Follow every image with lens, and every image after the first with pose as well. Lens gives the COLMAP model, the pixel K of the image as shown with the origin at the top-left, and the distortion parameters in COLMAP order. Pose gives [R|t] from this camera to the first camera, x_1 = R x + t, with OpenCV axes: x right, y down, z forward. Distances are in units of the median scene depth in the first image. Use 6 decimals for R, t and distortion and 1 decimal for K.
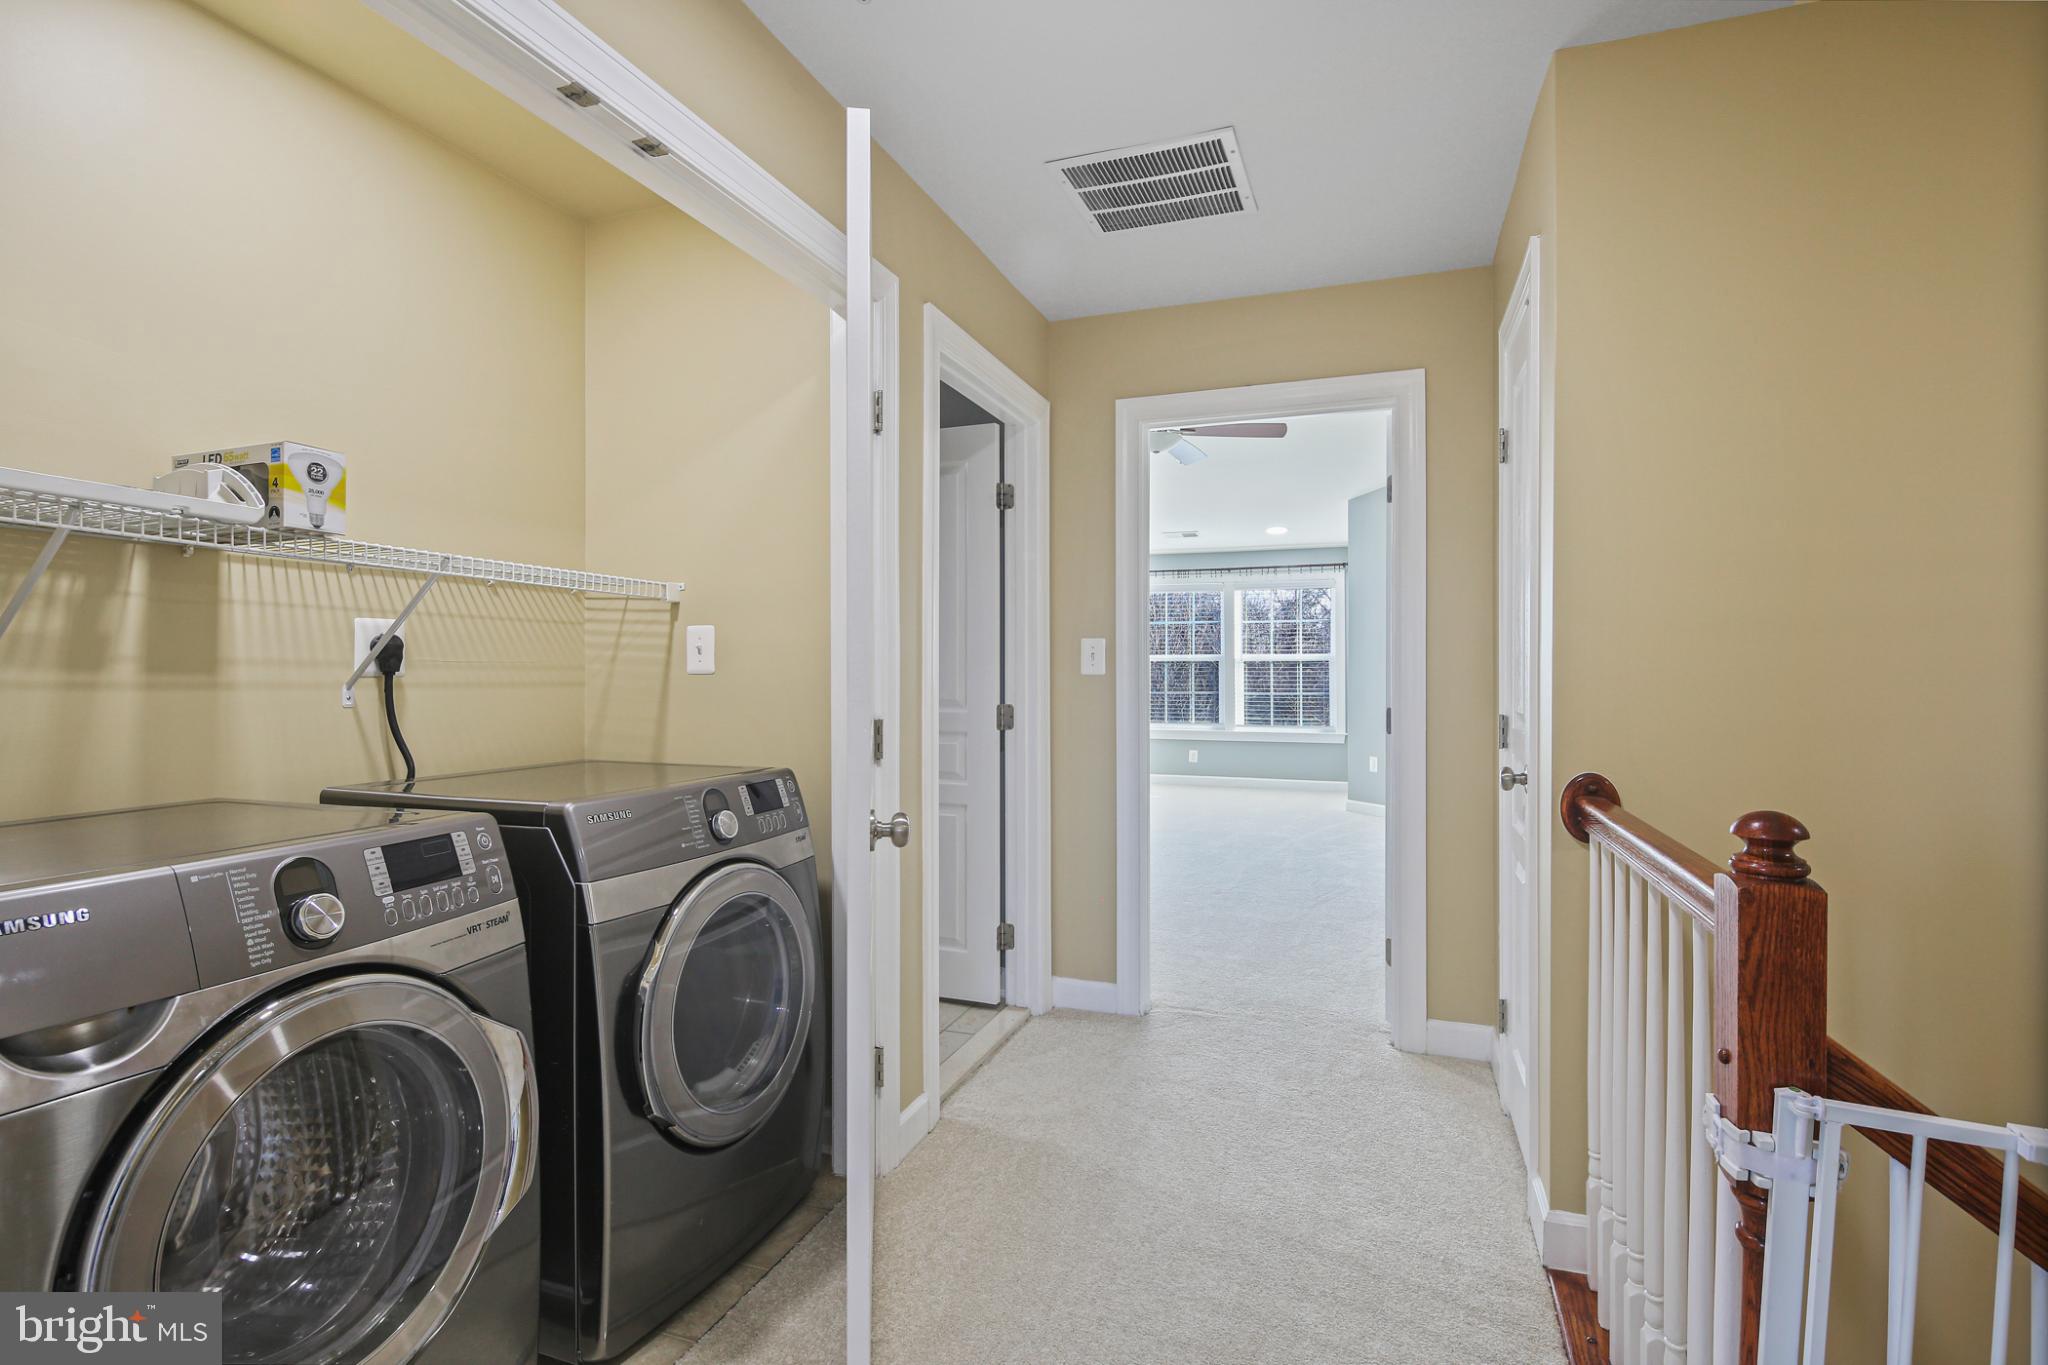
lens RADIAL K [[997.9, 0, 1020.7], [0, 997.9, 681.4], [0, 0, 1]] dist [0.008636, -0.005008]
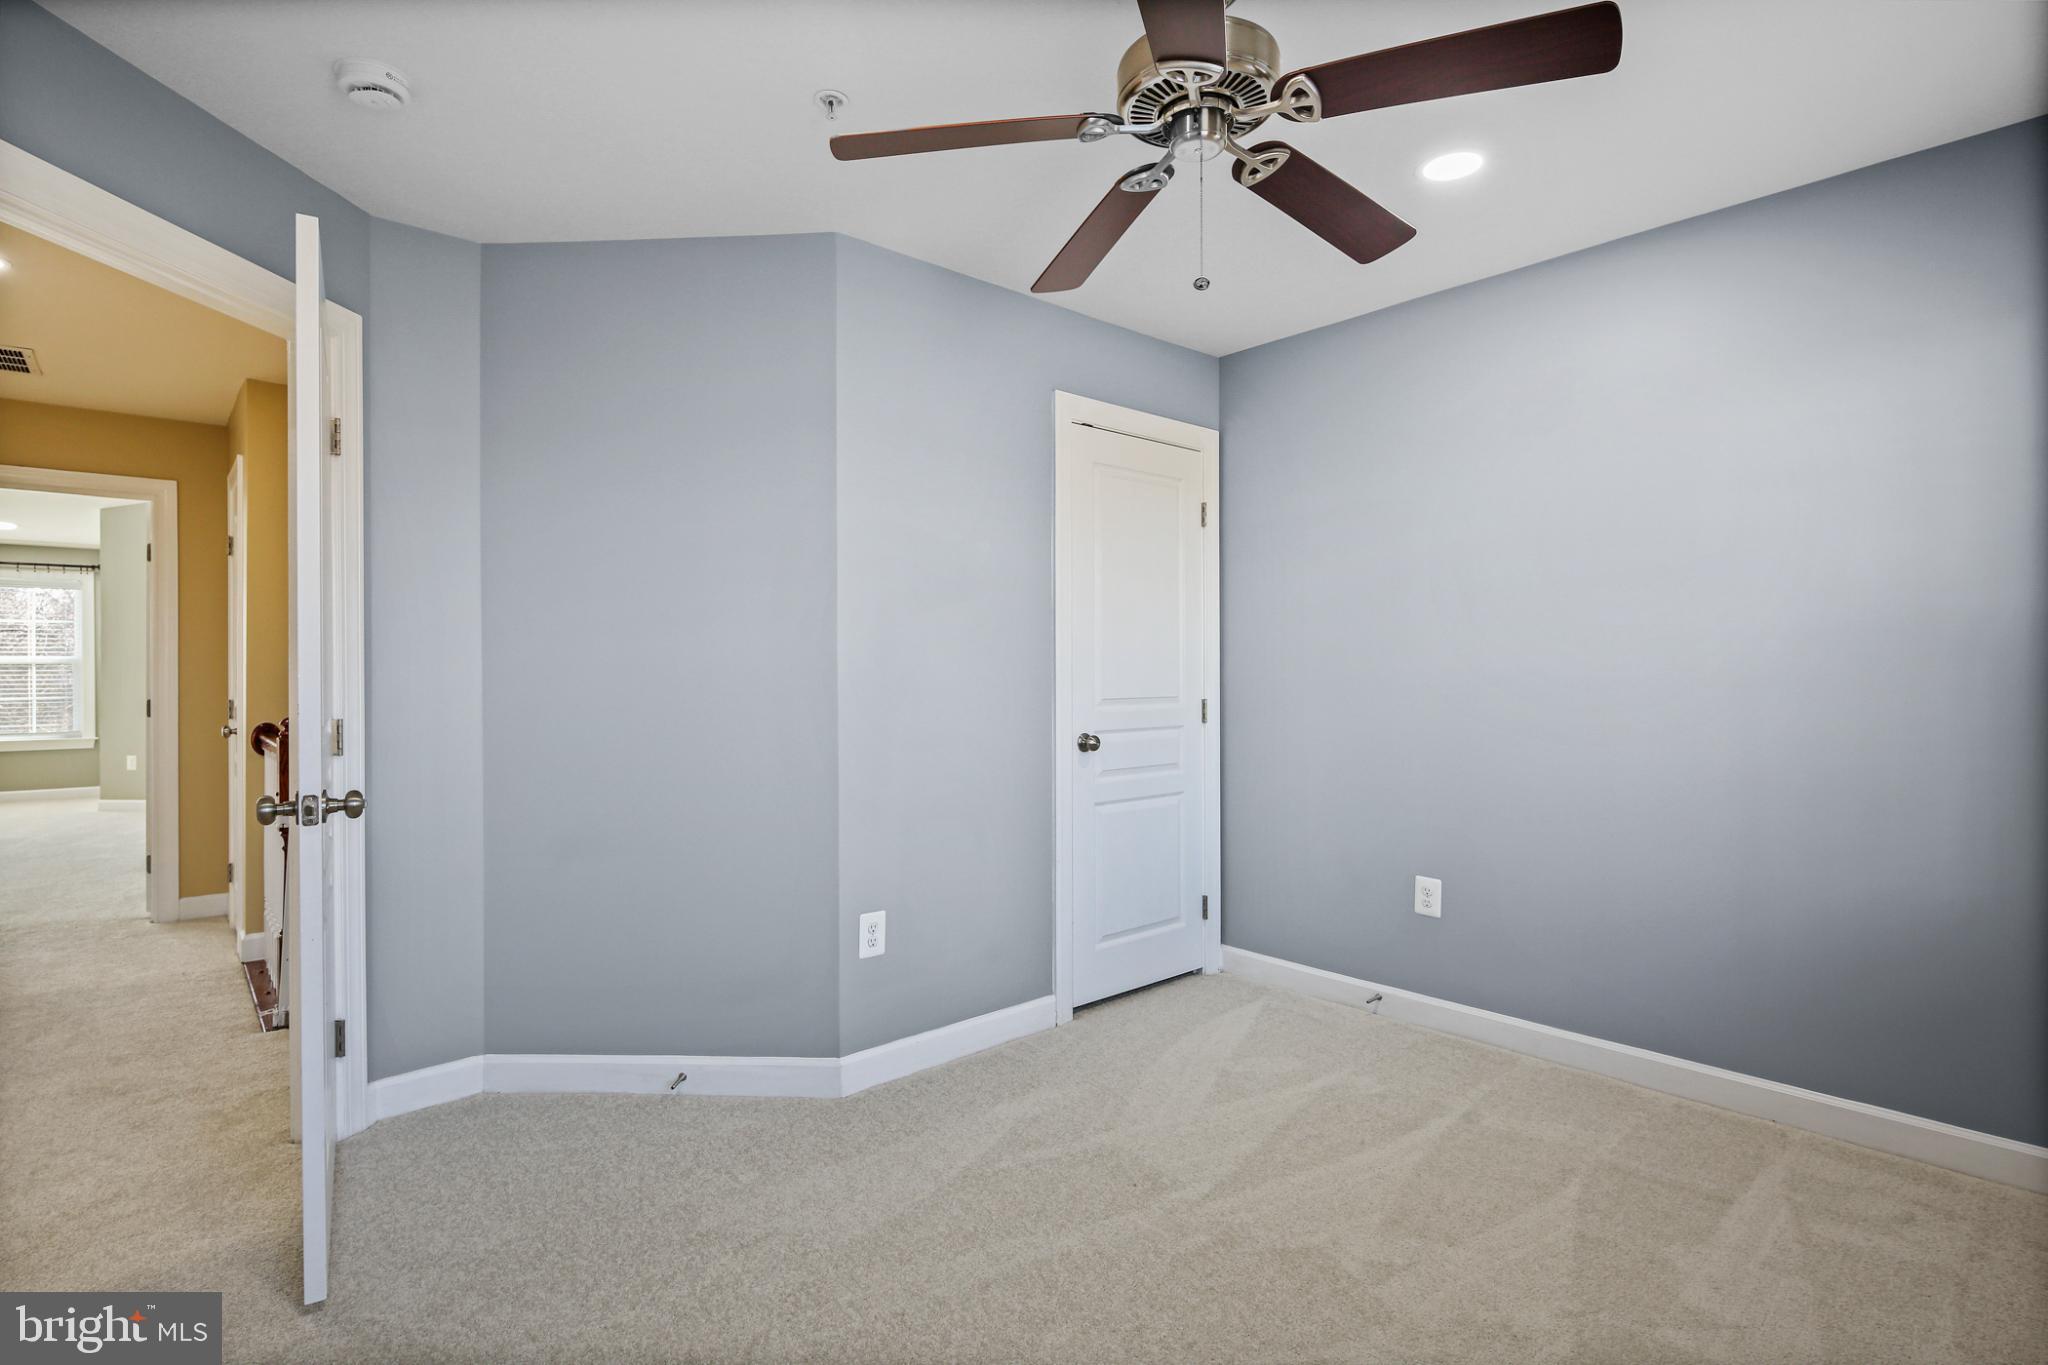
lens RADIAL K [[997.9, 0, 1022.9], [0, 997.9, 677.7], [0, 0, 1]] dist [0.008636, -0.005008]
pose [[0.480449, 0.001103, 0.877022, -0.337170], [0.005380, 0.999977, -0.004205, 0.008003], [-0.877006, 0.006739, 0.480431, -0.920459]]
